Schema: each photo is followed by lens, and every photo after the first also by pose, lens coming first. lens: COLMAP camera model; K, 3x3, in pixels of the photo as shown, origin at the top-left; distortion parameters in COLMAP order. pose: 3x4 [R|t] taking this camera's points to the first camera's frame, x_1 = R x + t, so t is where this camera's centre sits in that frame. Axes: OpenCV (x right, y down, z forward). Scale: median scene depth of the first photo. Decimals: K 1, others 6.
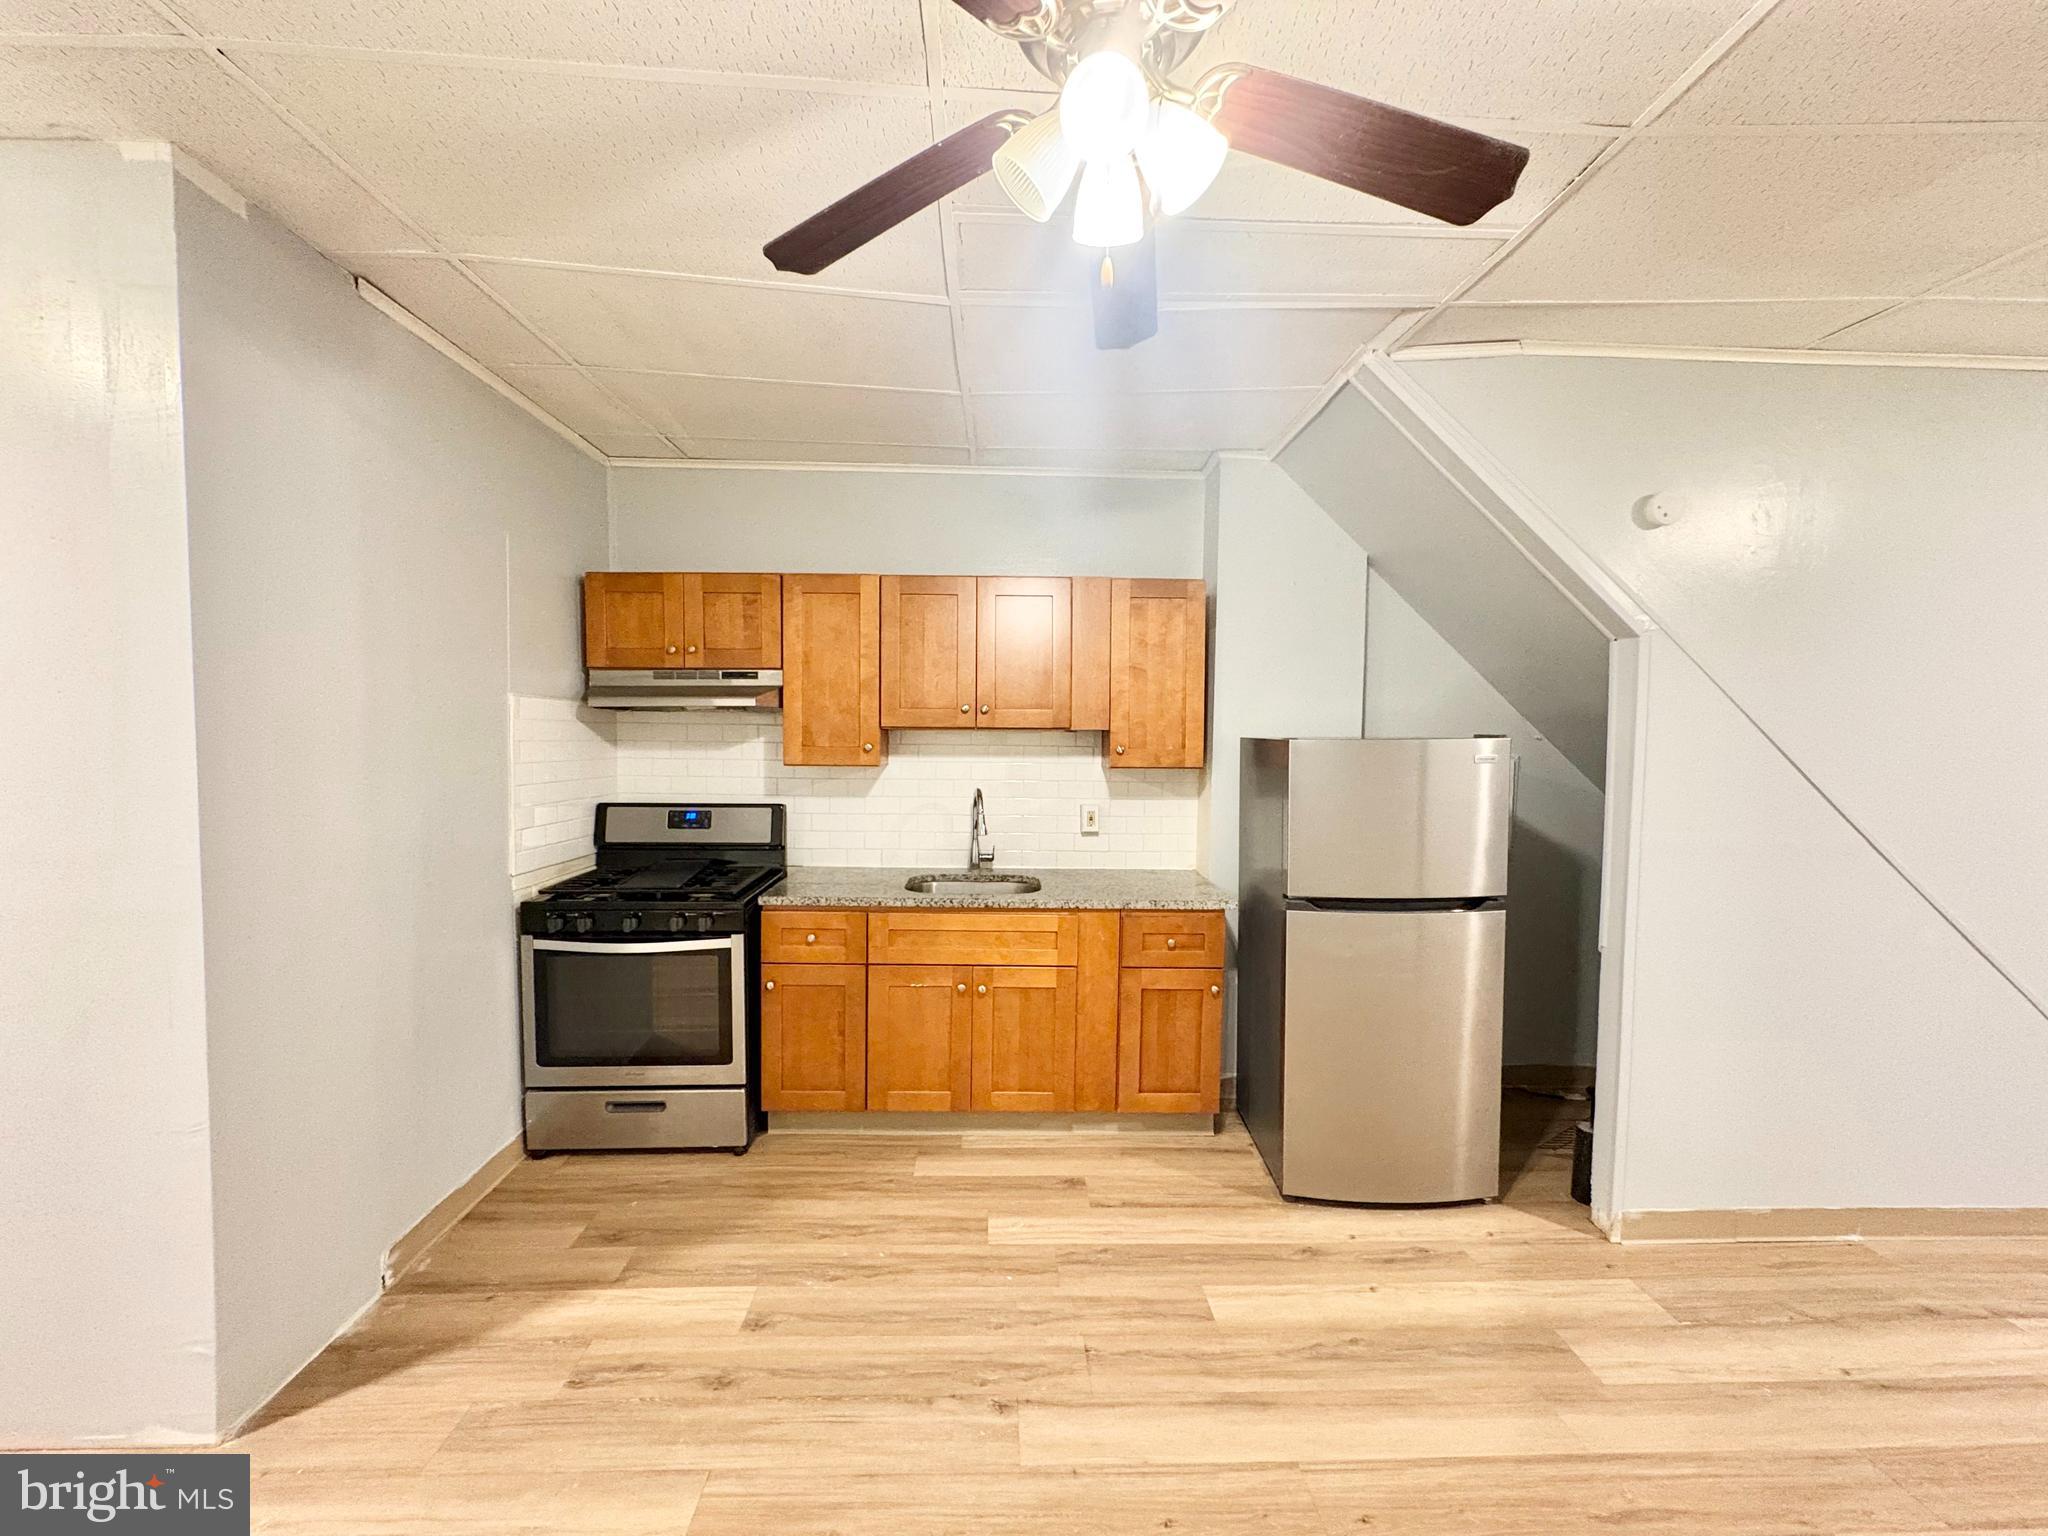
lens RADIAL K [[815.2, 0, 1024.0], [0, 815.2, 768.0], [0, 0, 1]] dist [-0.000495, 0.000037]
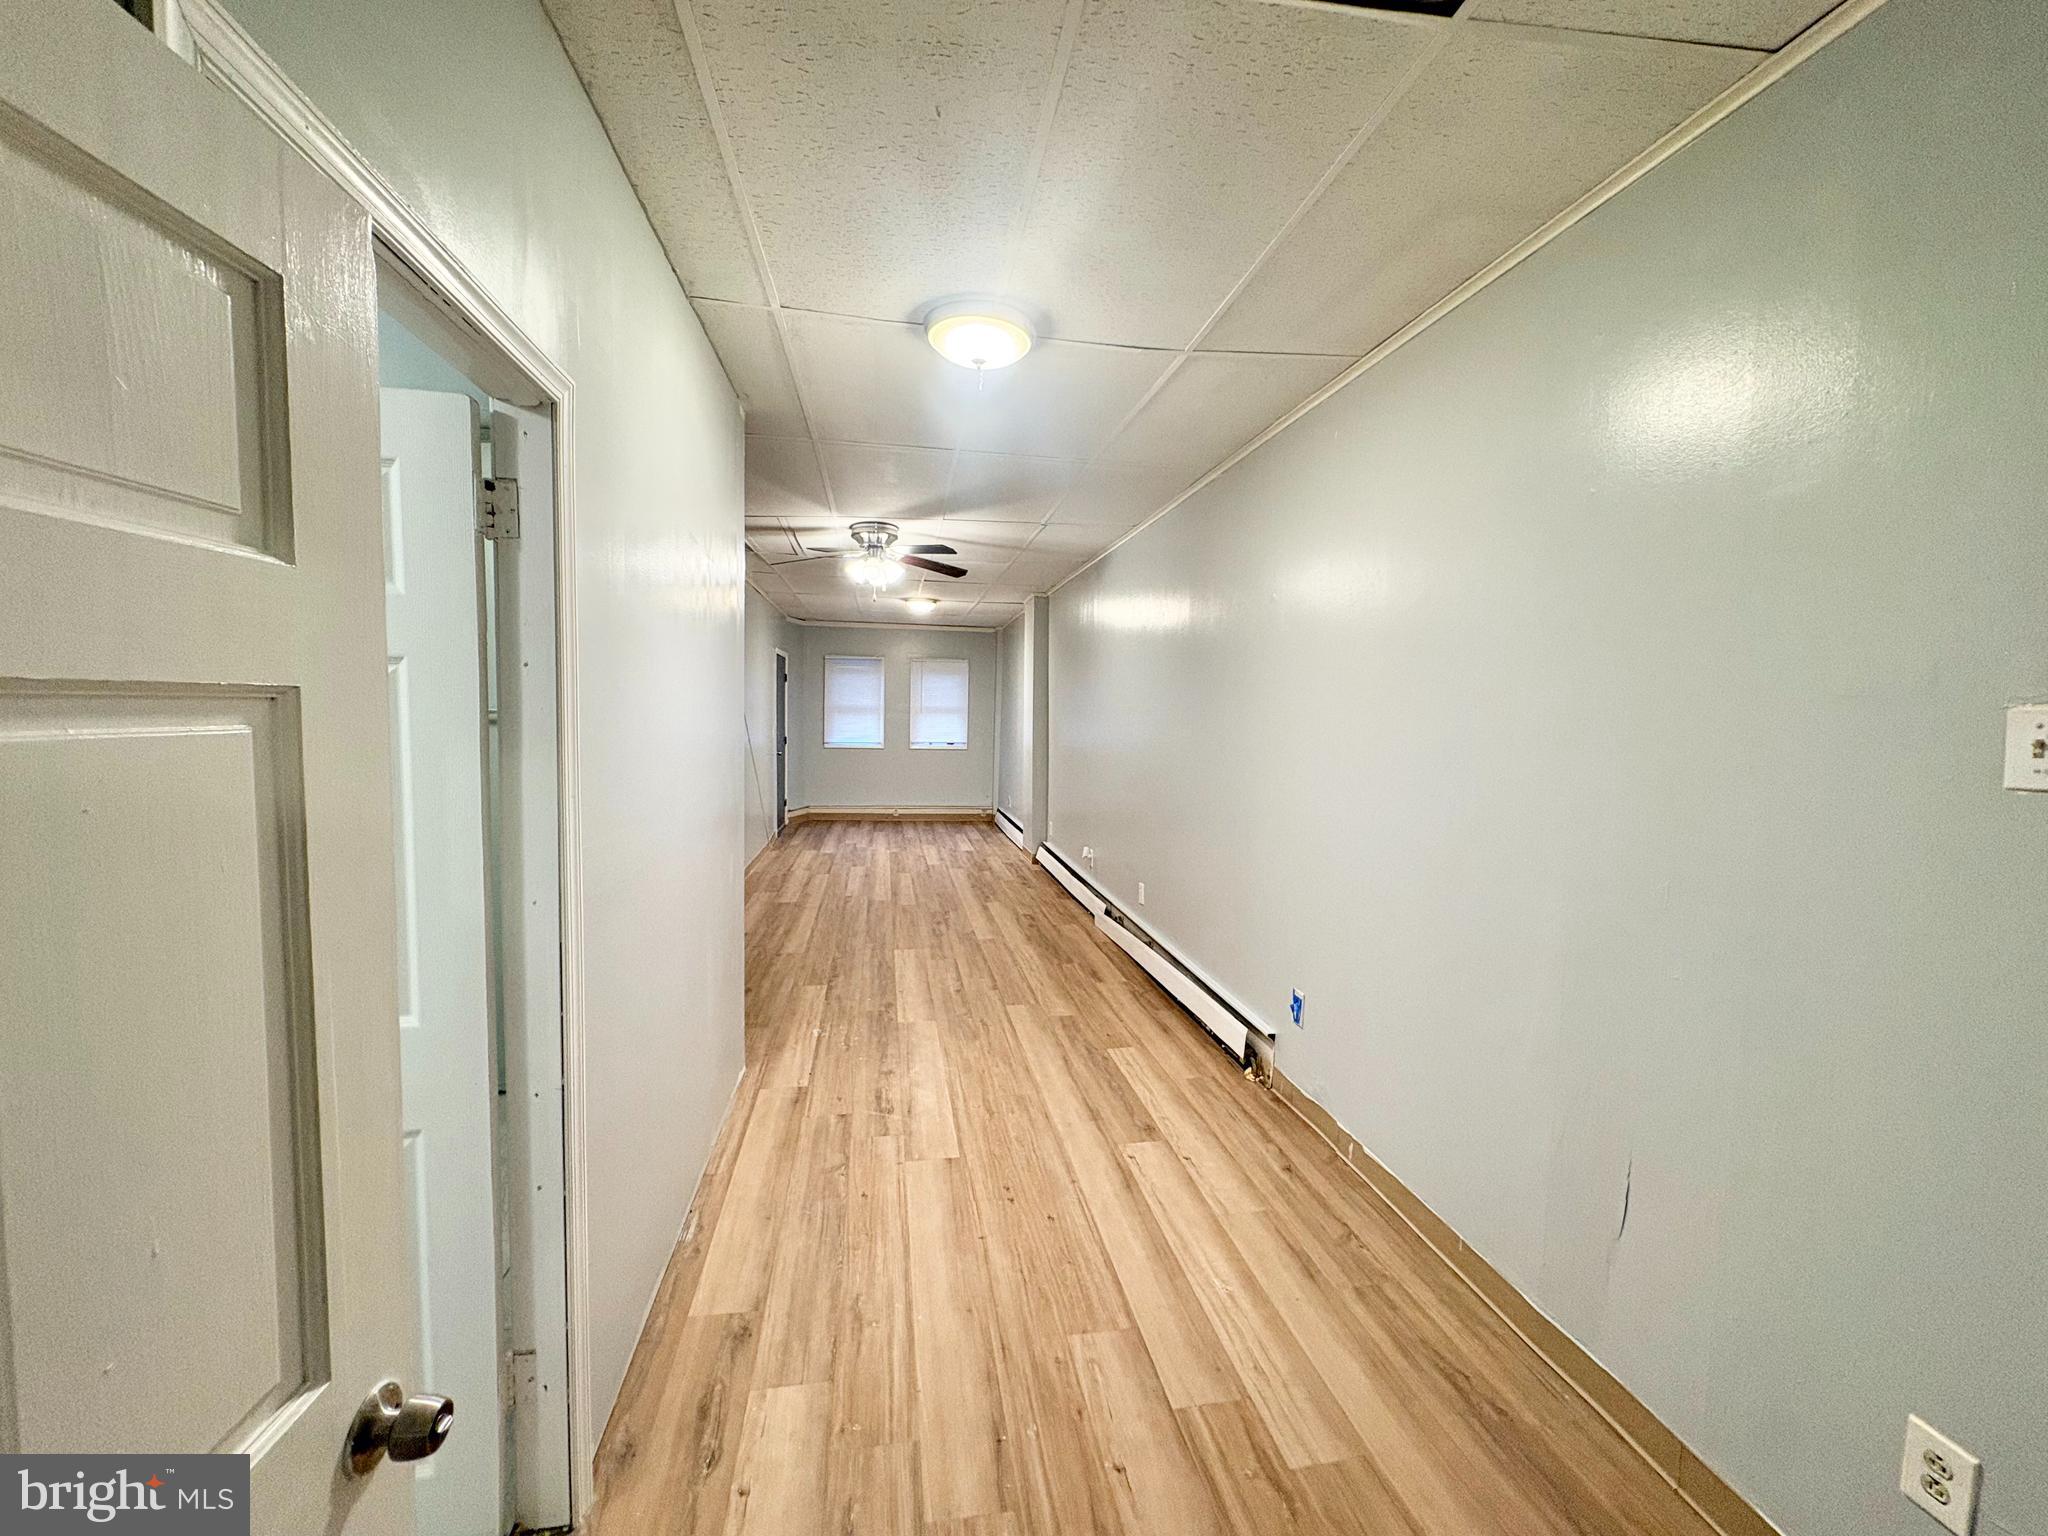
lens RADIAL K [[815.2, 0, 1024.0], [0, 815.2, 768.0], [0, 0, 1]] dist [-0.000495, 0.000037]
pose [[-0.136690, -0.074354, 0.987820, -1.787265], [0.017669, 0.996838, 0.077477, -0.017612], [-0.990456, 0.028044, -0.134944, 0.351718]]
